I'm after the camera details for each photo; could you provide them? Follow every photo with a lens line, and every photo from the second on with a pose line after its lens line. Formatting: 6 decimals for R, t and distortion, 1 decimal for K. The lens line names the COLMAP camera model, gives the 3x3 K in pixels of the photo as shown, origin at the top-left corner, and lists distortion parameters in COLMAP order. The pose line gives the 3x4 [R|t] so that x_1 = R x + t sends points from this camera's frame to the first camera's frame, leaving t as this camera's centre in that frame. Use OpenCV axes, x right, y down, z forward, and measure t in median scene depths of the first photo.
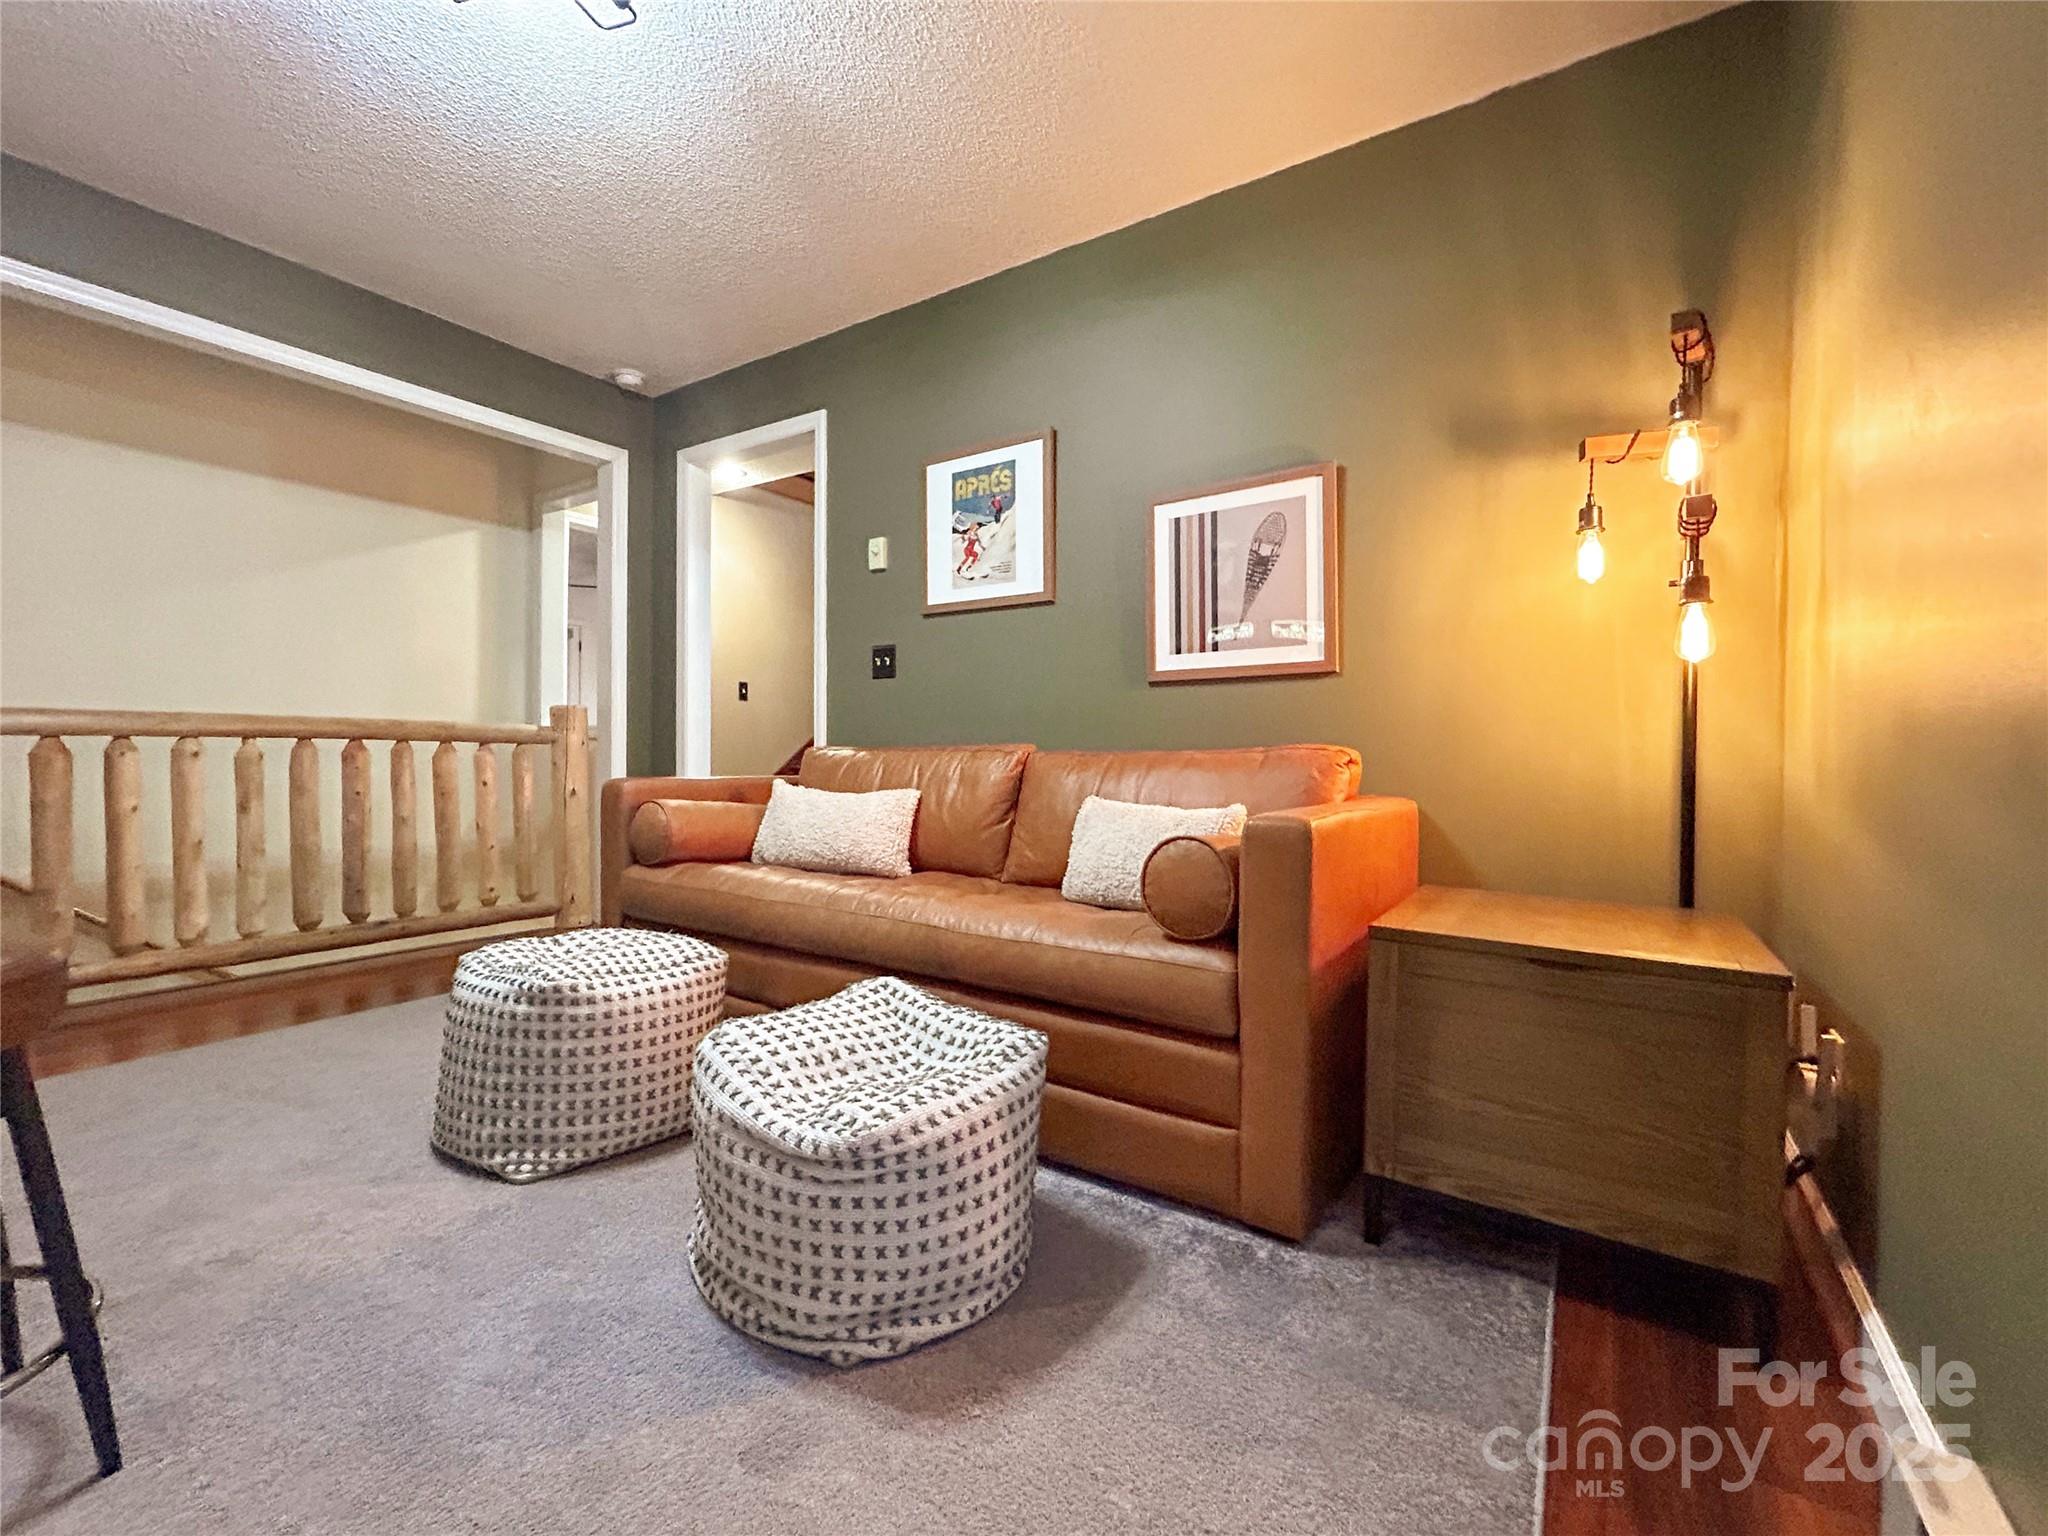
lens RADIAL K [[831.2, 0, 1024.0], [0, 831.2, 768.0], [0, 0, 1]] dist [-0.000513, -0.000097]
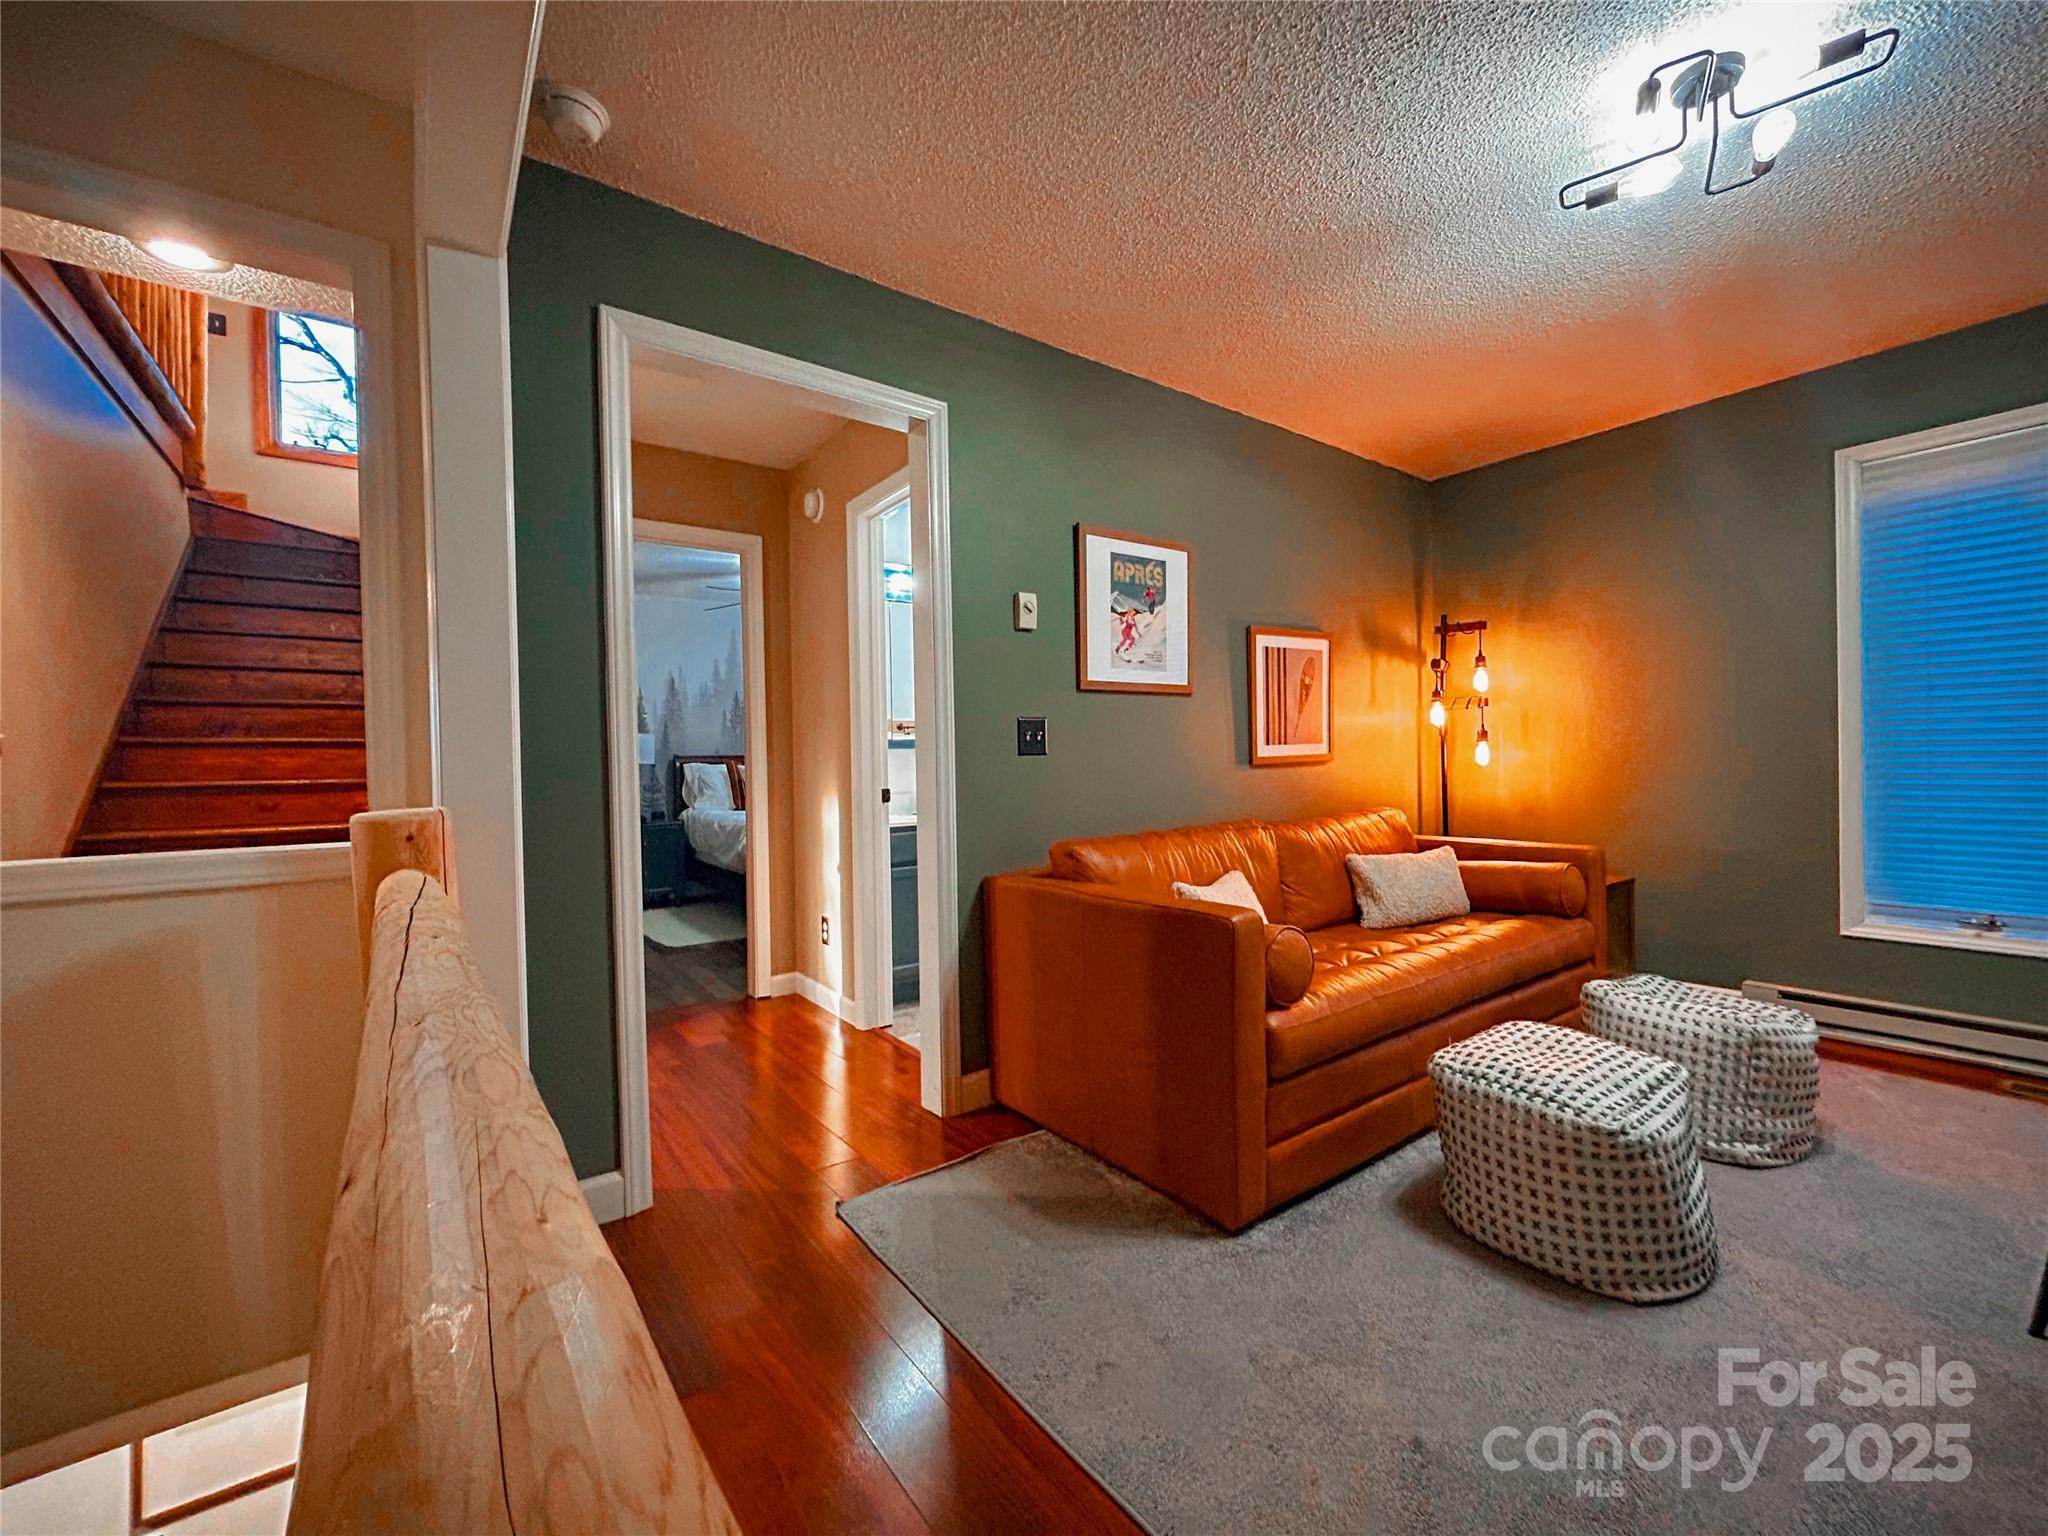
lens RADIAL K [[831.2, 0, 1024.0], [0, 831.2, 768.0], [0, 0, 1]] dist [-0.000513, -0.000097]
pose [[0.351606, -0.029357, 0.935688, -1.080701], [0.043142, 0.998954, 0.015130, -0.119070], [-0.935153, 0.035048, 0.352505, 0.773698]]
